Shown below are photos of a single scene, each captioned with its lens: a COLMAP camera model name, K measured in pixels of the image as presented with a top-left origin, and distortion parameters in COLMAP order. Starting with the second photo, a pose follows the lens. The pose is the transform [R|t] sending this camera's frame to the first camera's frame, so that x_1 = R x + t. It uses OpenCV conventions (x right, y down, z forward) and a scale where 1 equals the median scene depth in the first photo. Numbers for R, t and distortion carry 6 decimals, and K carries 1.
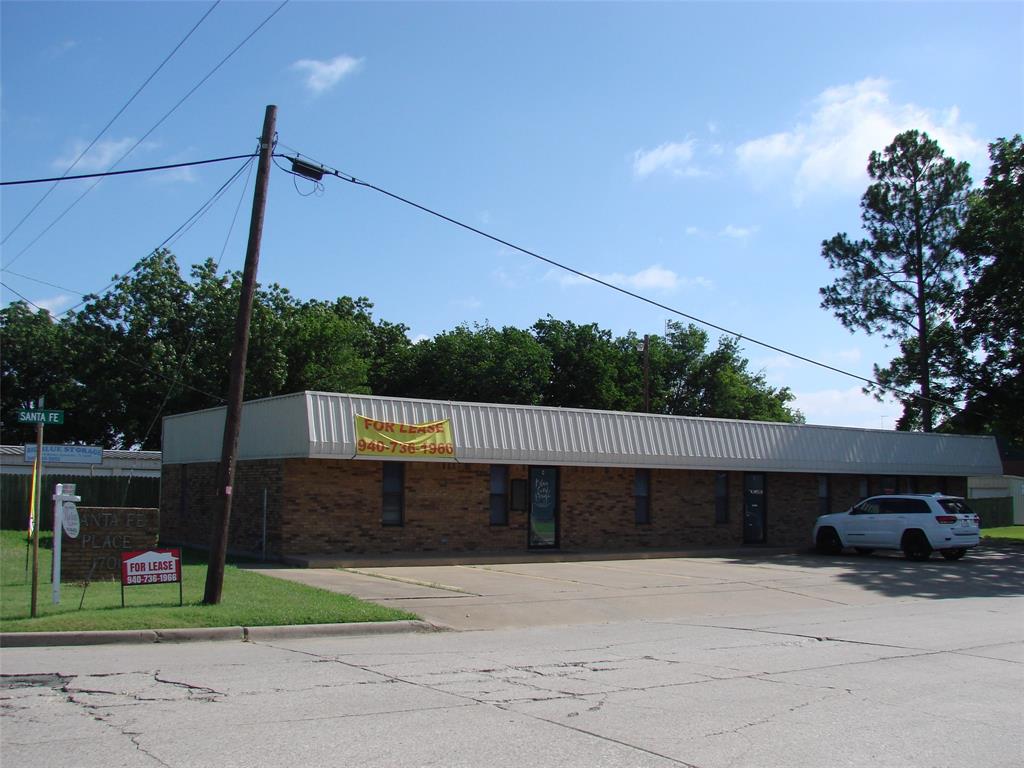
lens RADIAL K [[1083.2, 0, 527.3], [0, 1083.2, 376.1], [0, 0, 1]] dist [-0.115503, 0.000000]
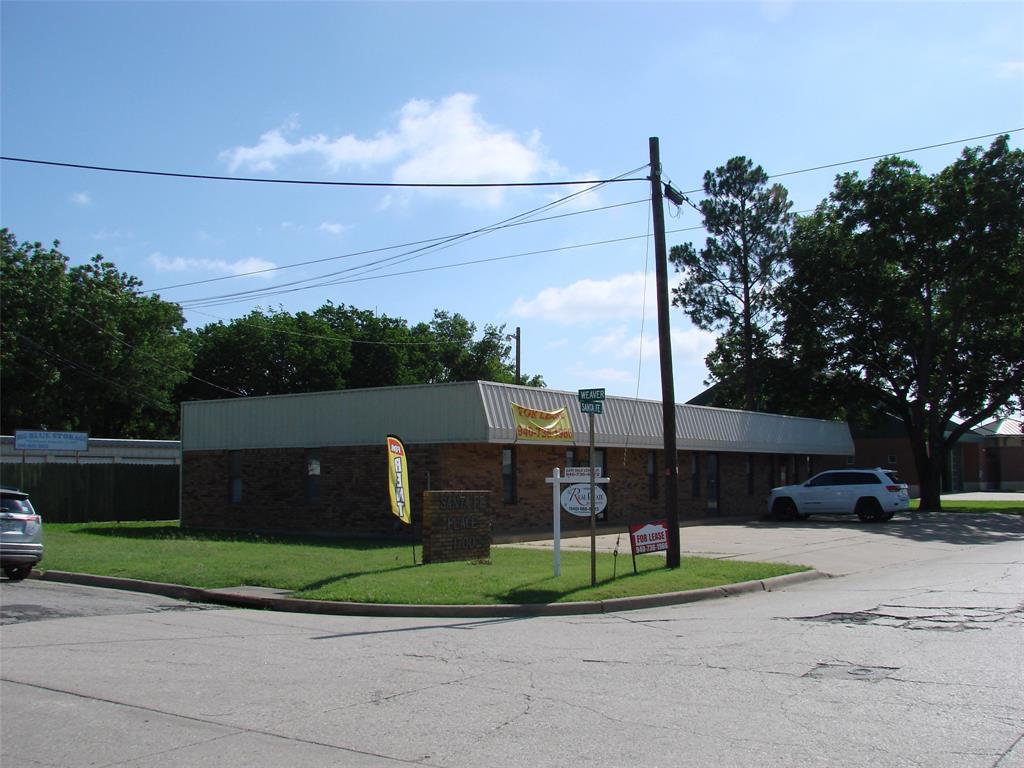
lens RADIAL K [[1083.2, 0, 513.2], [0, 1083.2, 387.5], [0, 0, 1]] dist [-0.115503, 0.000000]
pose [[0.939518, 0.010114, 0.342349, -0.447542], [-0.019101, 0.999555, 0.022890, -0.004149], [-0.341965, -0.028045, 0.939294, -0.025202]]
